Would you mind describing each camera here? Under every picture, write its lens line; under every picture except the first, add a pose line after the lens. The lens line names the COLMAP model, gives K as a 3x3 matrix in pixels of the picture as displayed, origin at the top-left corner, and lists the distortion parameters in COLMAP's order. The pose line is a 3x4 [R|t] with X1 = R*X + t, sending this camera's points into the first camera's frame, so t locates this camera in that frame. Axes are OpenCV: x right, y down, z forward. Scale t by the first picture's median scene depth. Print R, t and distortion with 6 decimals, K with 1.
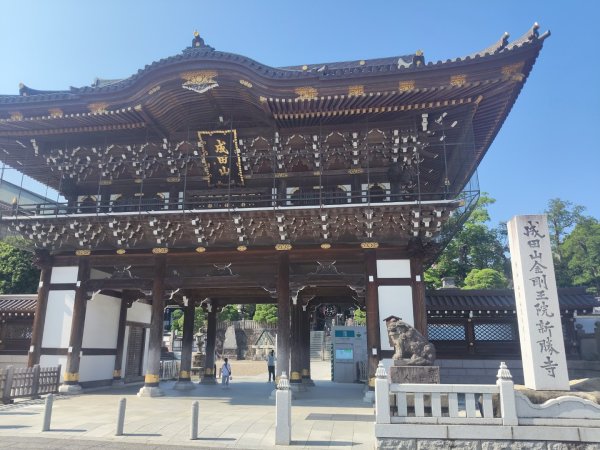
lens RADIAL K [[421.0, 0, 300.1], [0, 421.0, 243.2], [0, 0, 1]] dist [0.067791, -0.148385]
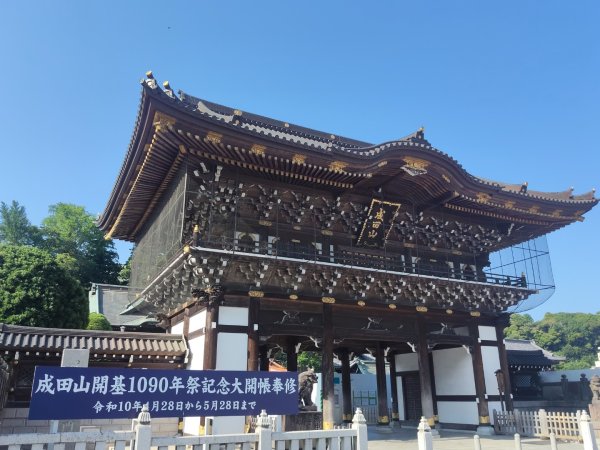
lens RADIAL K [[421.0, 0, 300.1], [0, 421.0, 243.2], [0, 0, 1]] dist [0.067791, -0.148385]
pose [[0.865604, 0.165574, 0.472562, -0.860421], [-0.115769, 0.984354, -0.132834, 0.024287], [-0.487162, 0.060274, 0.871229, 0.101992]]
